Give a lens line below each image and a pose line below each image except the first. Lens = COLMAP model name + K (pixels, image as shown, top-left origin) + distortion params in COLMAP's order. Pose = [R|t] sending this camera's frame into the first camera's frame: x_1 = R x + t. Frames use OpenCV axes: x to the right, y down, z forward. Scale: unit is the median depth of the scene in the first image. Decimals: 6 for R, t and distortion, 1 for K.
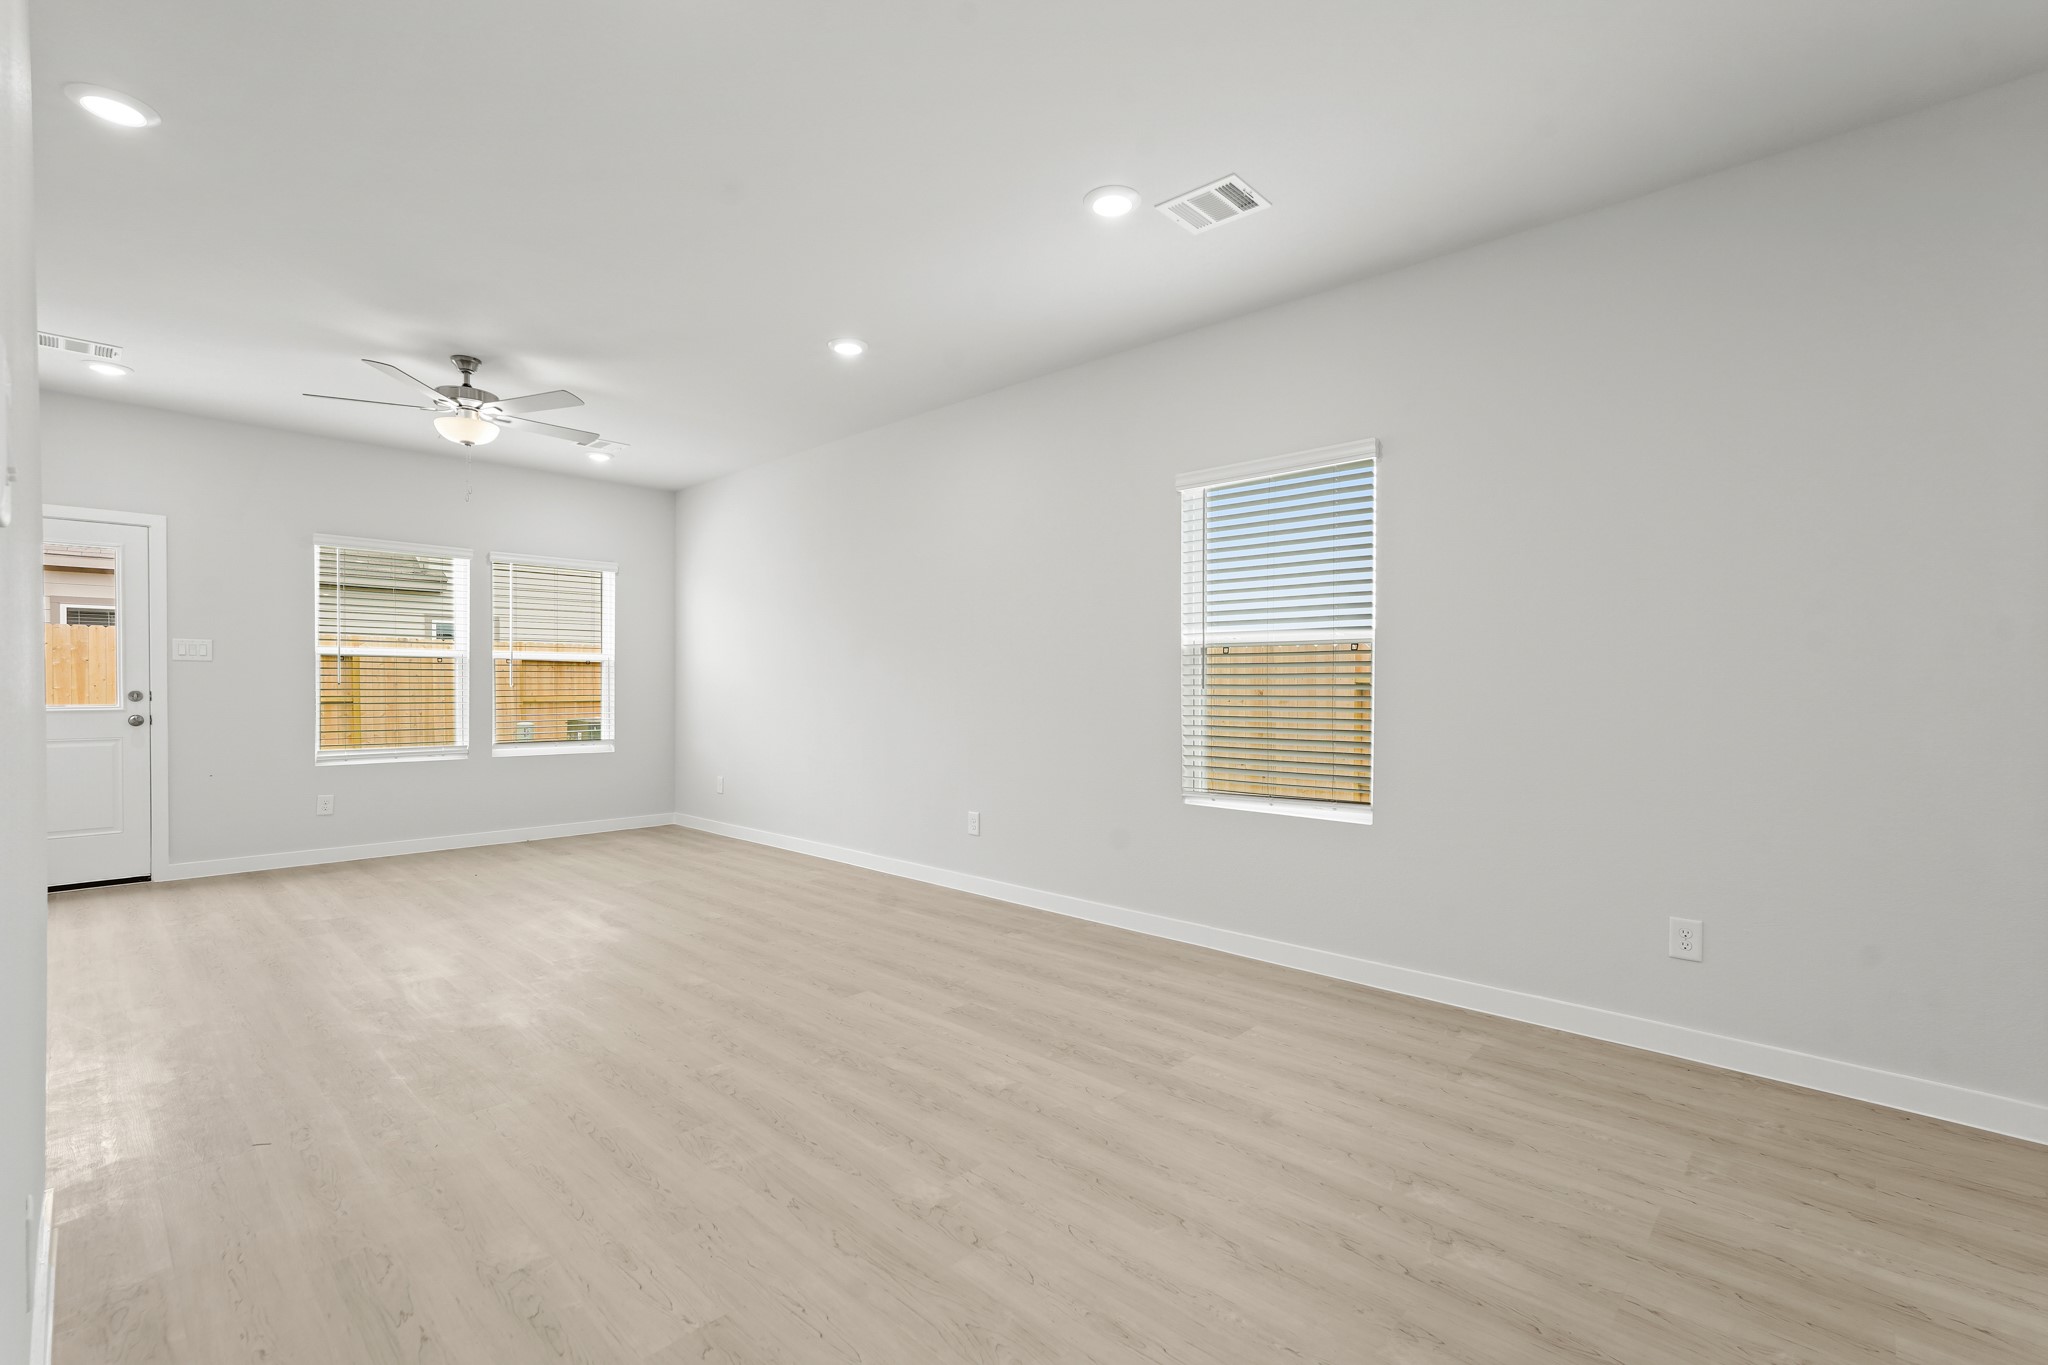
lens RADIAL K [[901.0, 0, 1022.2], [0, 901.0, 687.6], [0, 0, 1]] dist [-0.012925, 0.004821]
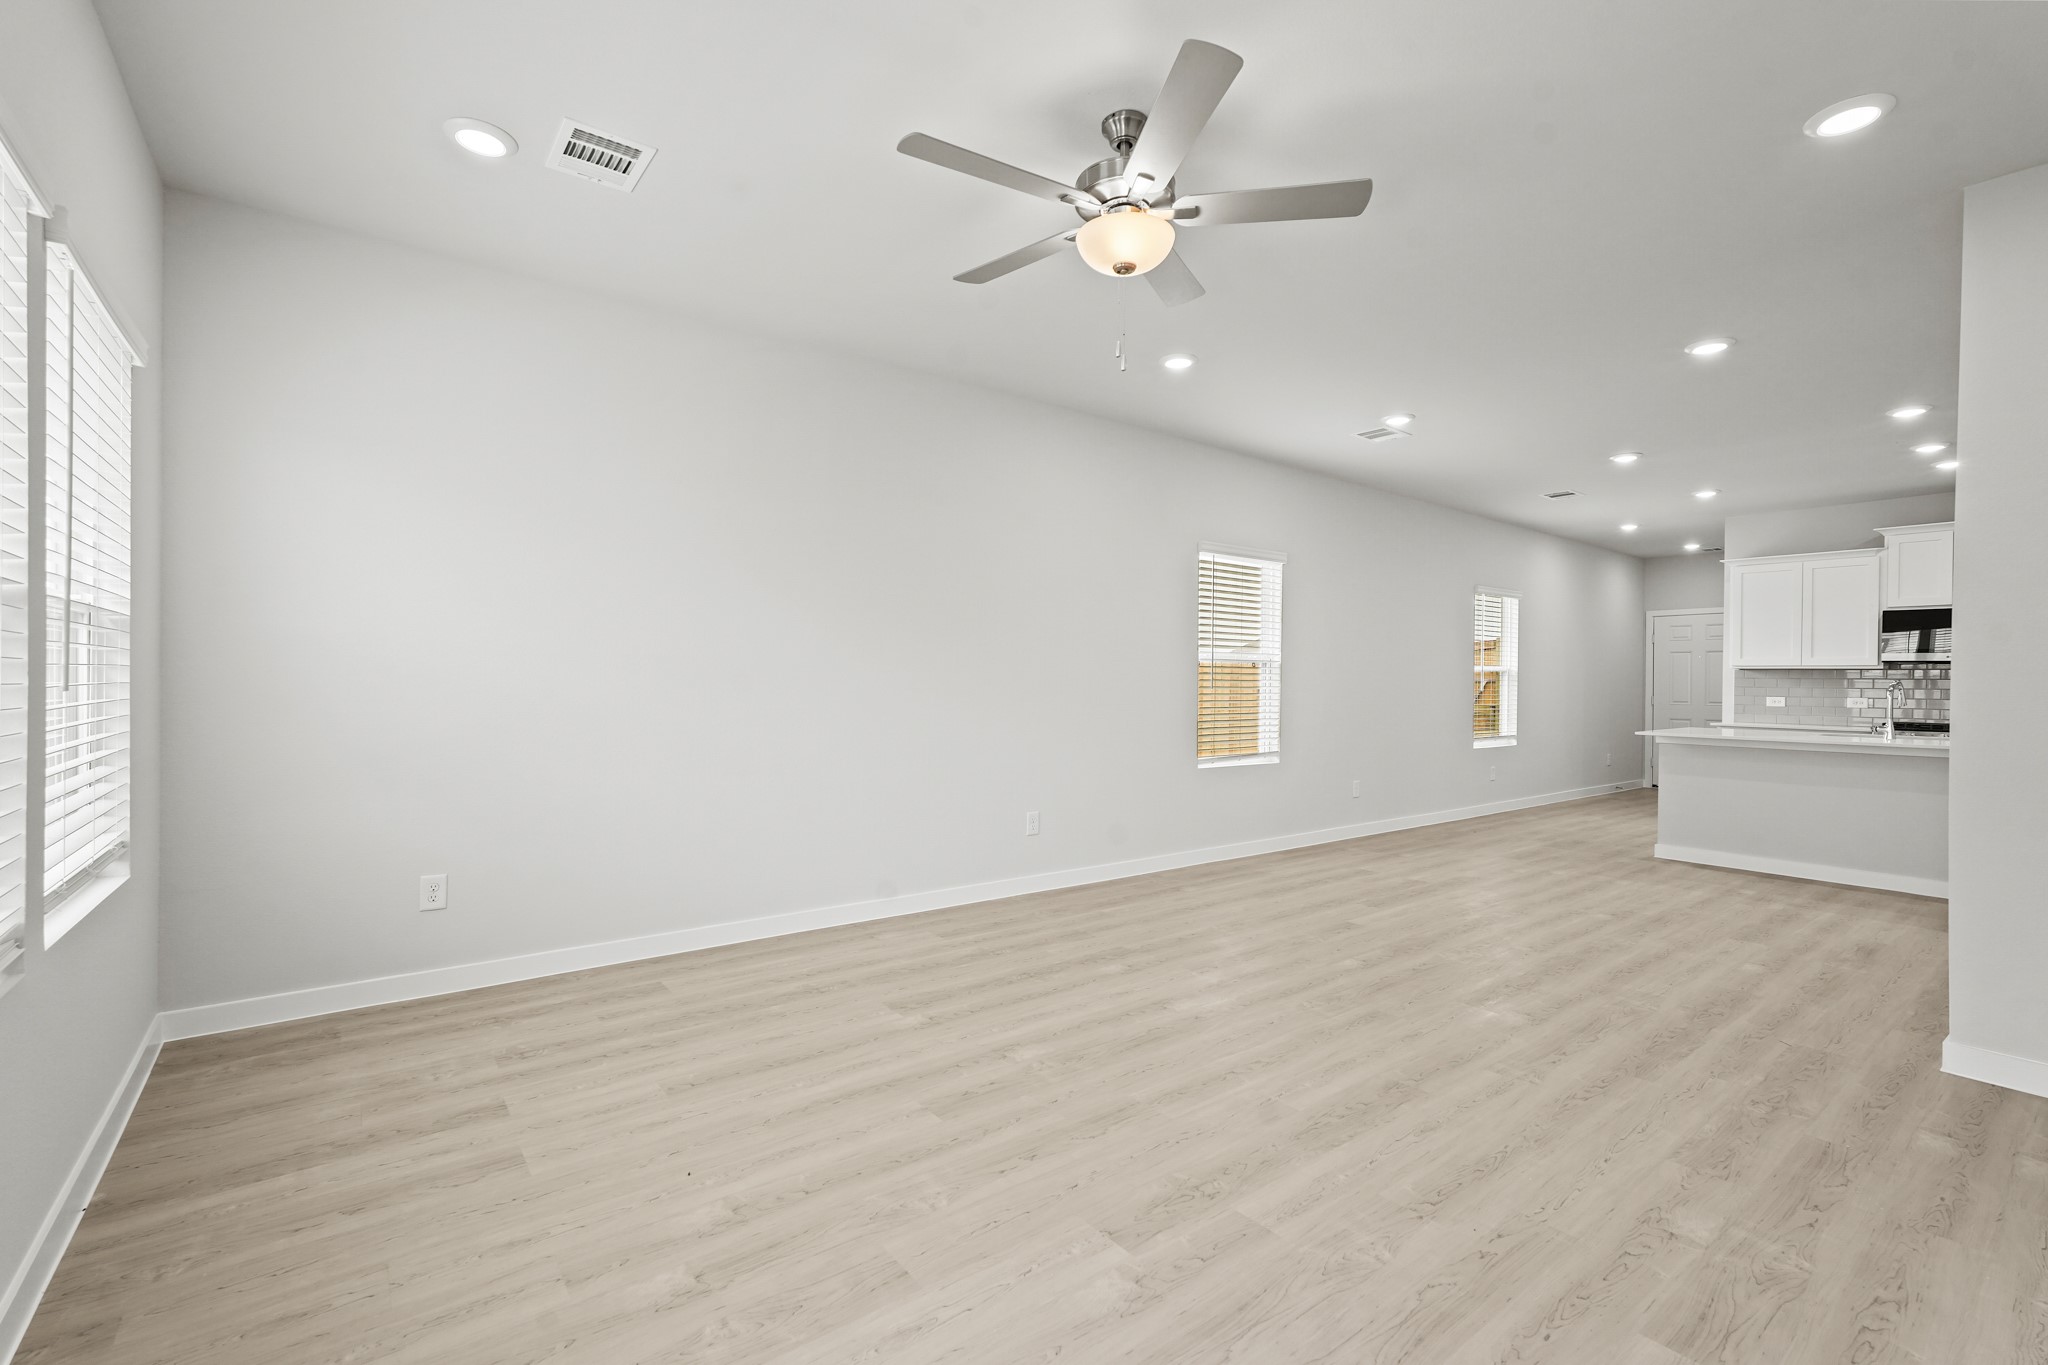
lens RADIAL K [[901.0, 0, 1012.0], [0, 901.0, 680.8], [0, 0, 1]] dist [-0.012925, 0.004821]
pose [[0.163767, 0.002814, 0.986495, -1.199750], [-0.004447, 0.999988, -0.002115, -0.008082], [-0.986489, -0.004040, 0.163778, 0.981191]]
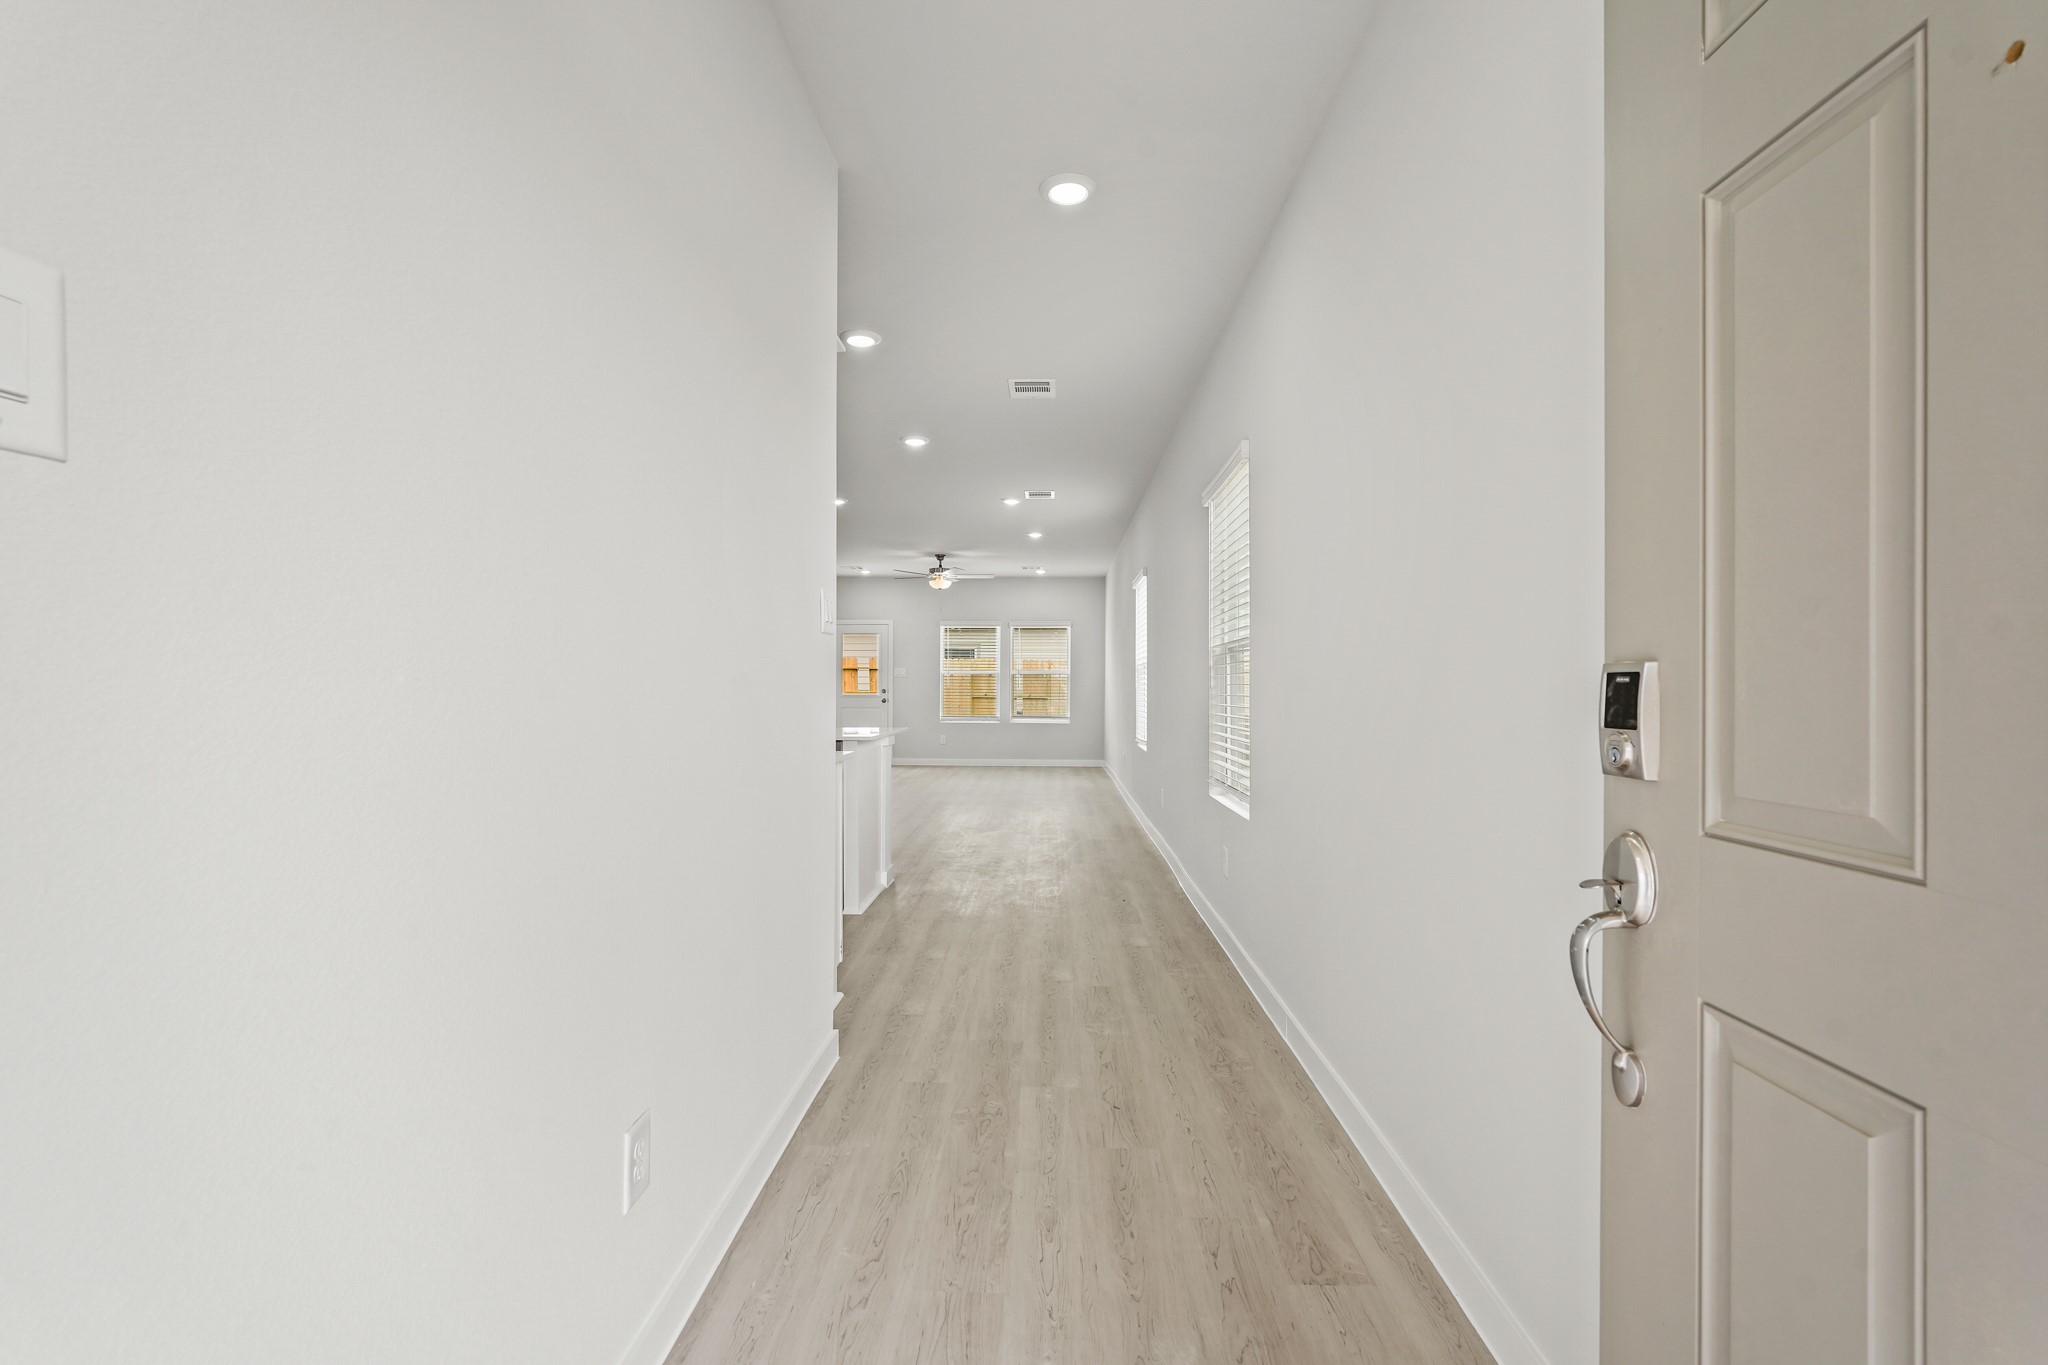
lens RADIAL K [[901.0, 0, 1020.7], [0, 901.0, 688.7], [0, 0, 1]] dist [-0.012925, 0.004821]
pose [[0.663644, 0.001820, -0.748046, 1.411774], [-0.007596, 0.999962, -0.004307, 0.013192], [0.748010, 0.008540, 0.663633, -0.492897]]
